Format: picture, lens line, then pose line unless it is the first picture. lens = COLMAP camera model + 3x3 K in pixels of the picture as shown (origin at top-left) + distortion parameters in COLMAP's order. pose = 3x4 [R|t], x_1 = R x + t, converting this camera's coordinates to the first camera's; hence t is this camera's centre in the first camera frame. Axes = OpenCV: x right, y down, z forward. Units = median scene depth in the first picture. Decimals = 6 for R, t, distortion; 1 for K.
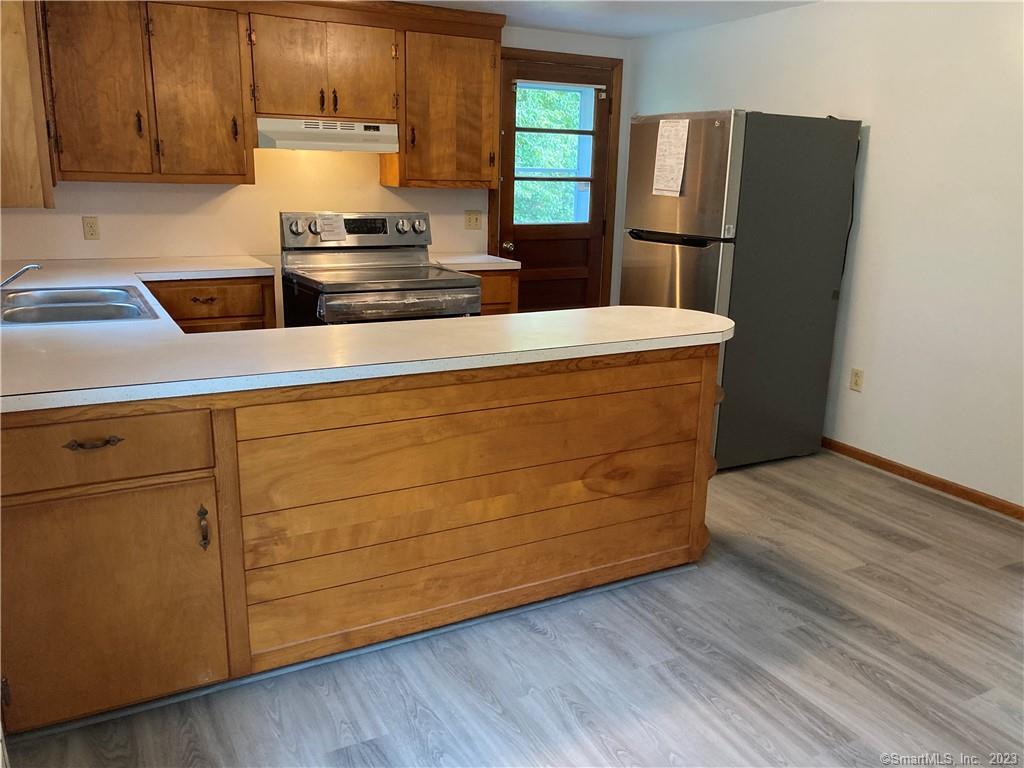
lens RADIAL K [[840.9, 0, 512.0], [0, 840.9, 384.0], [0, 0, 1]] dist [0.053545, -0.092353]
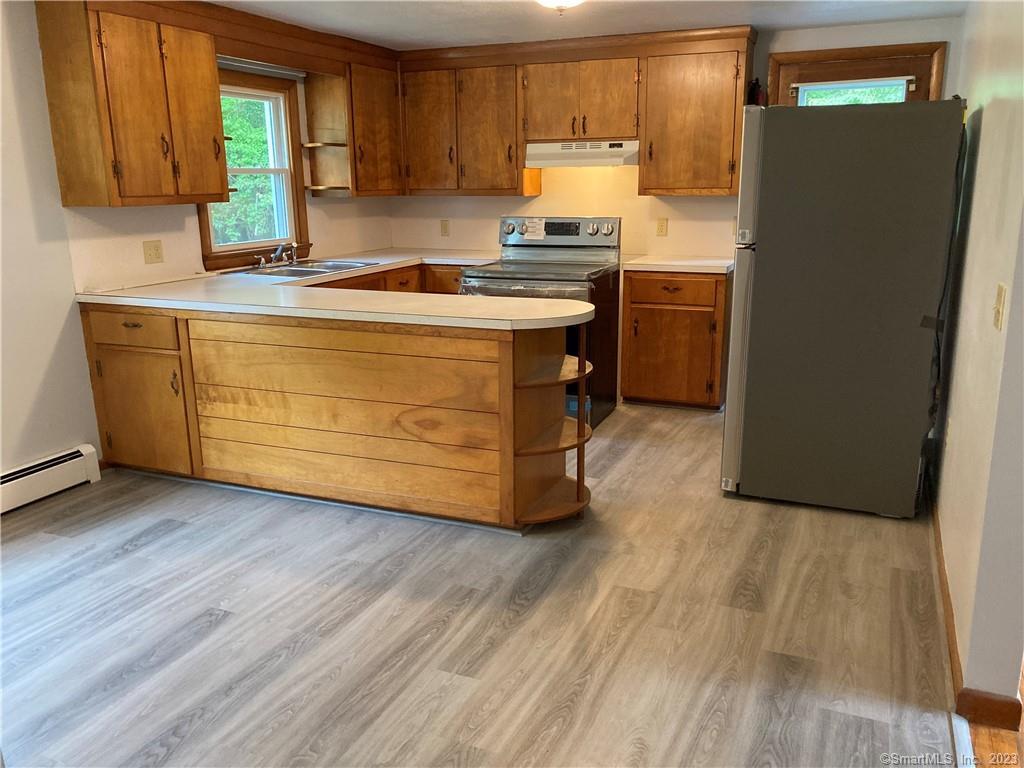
lens RADIAL K [[832.3, 0, 520.1], [0, 832.3, 388.3], [0, 0, 1]] dist [0.052534, -0.091415]
pose [[0.621169, 0.159581, -0.767257, 0.976905], [-0.167959, 0.983407, 0.068559, -0.044325], [0.765467, 0.086281, 0.637665, 0.278516]]
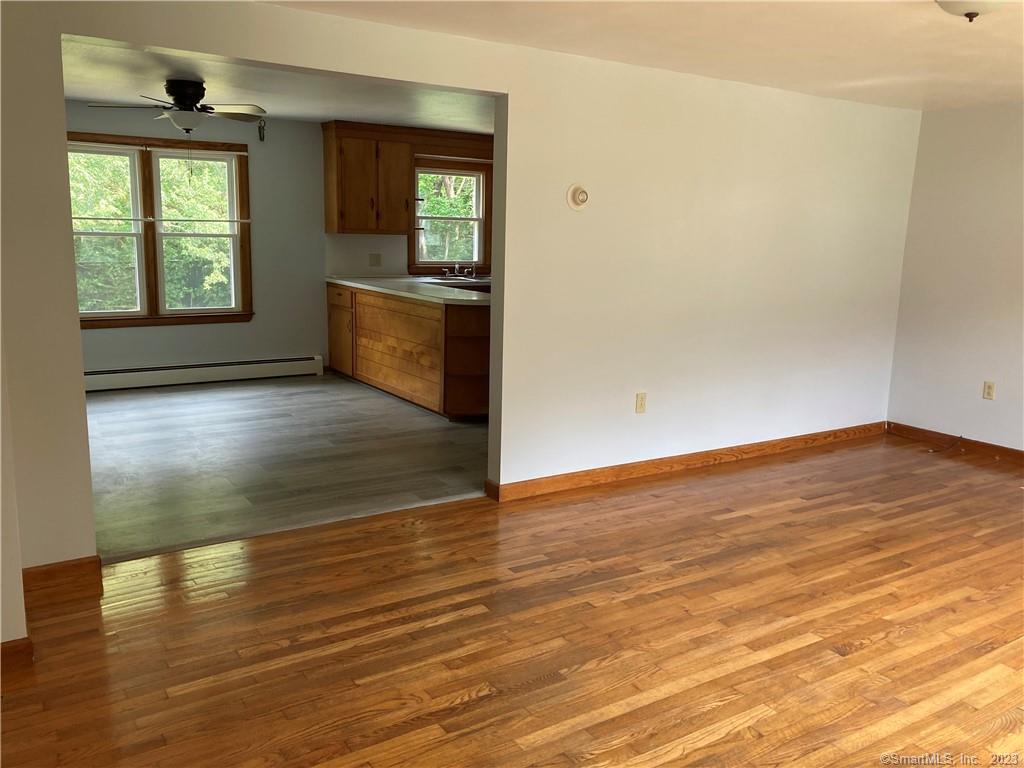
lens RADIAL K [[832.3, 0, 520.1], [0, 832.3, 388.3], [0, 0, 1]] dist [0.052534, -0.091415]
pose [[0.085504, 0.166118, -0.982392, 2.042982], [-0.270771, 0.952767, 0.137541, -0.162178], [0.958839, 0.254243, 0.126445, 0.860603]]
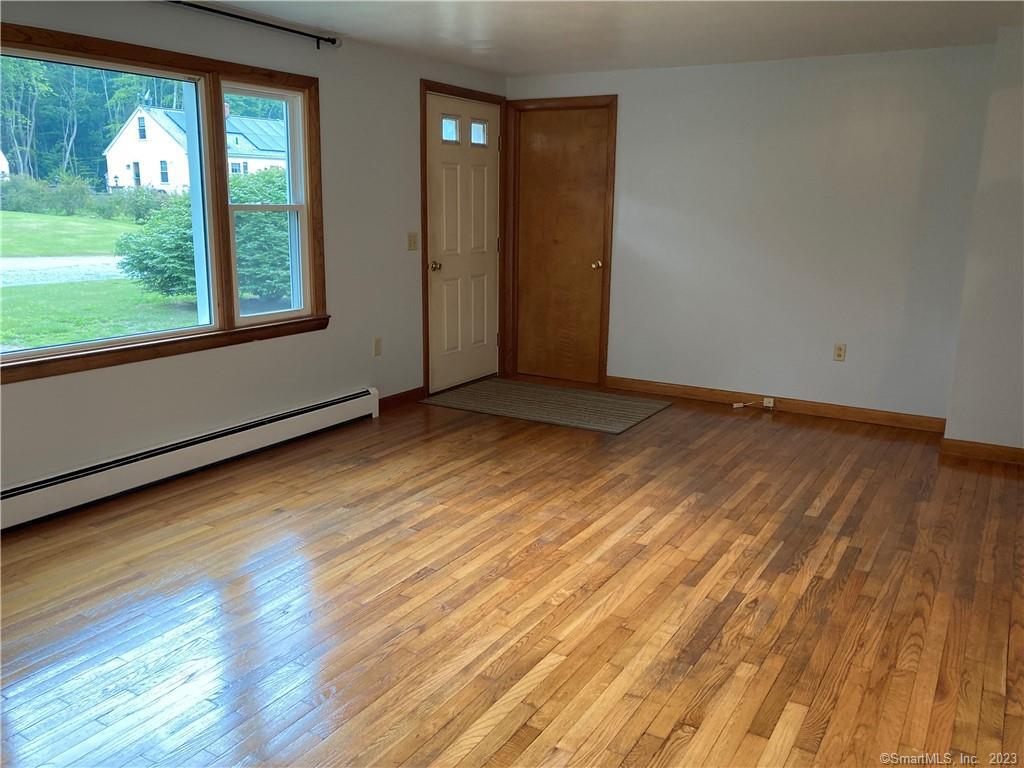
lens RADIAL K [[832.3, 0, 520.1], [0, 832.3, 388.3], [0, 0, 1]] dist [0.052534, -0.091415]
pose [[-0.509195, -0.224921, 0.830741, 0.407010], [0.185789, 0.913762, 0.361276, -0.436847], [-0.840359, 0.338302, -0.423495, 1.785443]]
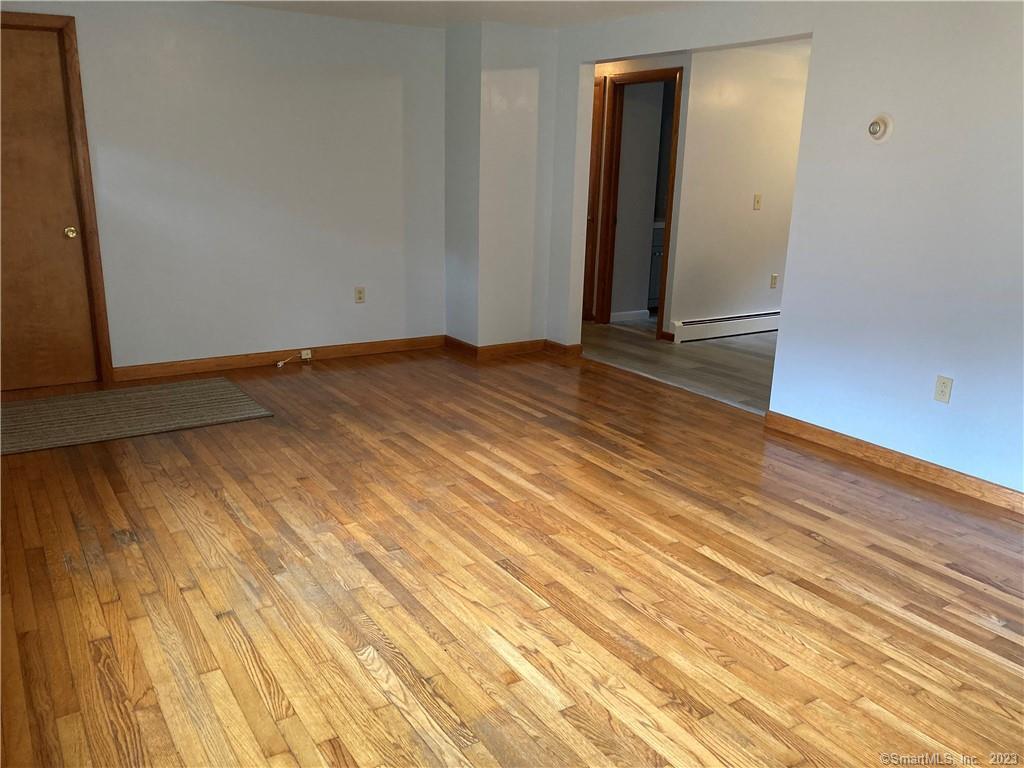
lens RADIAL K [[840.9, 0, 512.0], [0, 840.9, 384.0], [0, 0, 1]] dist [0.053545, -0.092353]
pose [[-0.996059, -0.029747, -0.083554, 1.311405], [-0.066784, 0.871473, 0.485875, -0.535156], [0.058362, 0.489541, -0.870025, 2.253744]]
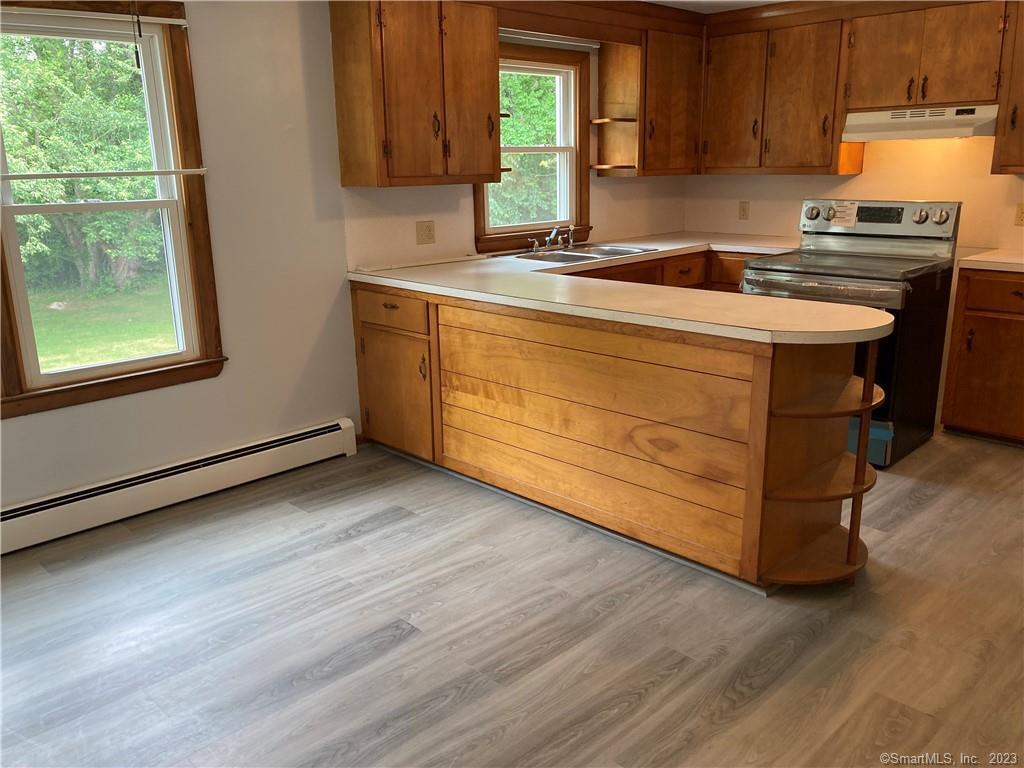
lens RADIAL K [[834.4, 0, 516.8], [0, 834.4, 375.8], [0, 0, 1]] dist [0.033746, -0.037322]
pose [[0.276641, 0.209394, -0.937883, 0.889127], [-0.214788, 0.964754, 0.152039, -0.081616], [0.936662, 0.159386, 0.311866, 0.422428]]
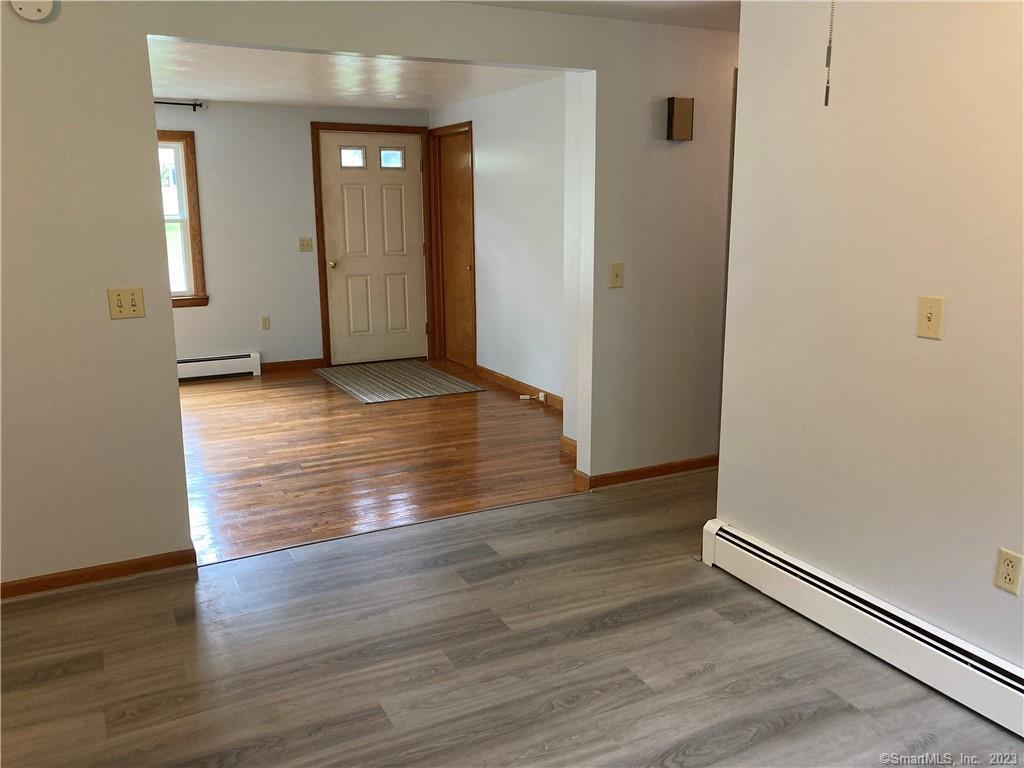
lens RADIAL K [[848.6, 0, 515.1], [0, 848.6, 350.3], [0, 0, 1]] dist [0.033514, -0.003898]
pose [[0.026087, -0.197114, 0.980033, -0.259793], [0.253893, 0.949527, 0.184220, -0.141591], [-0.966881, 0.244017, 0.074816, 0.494815]]
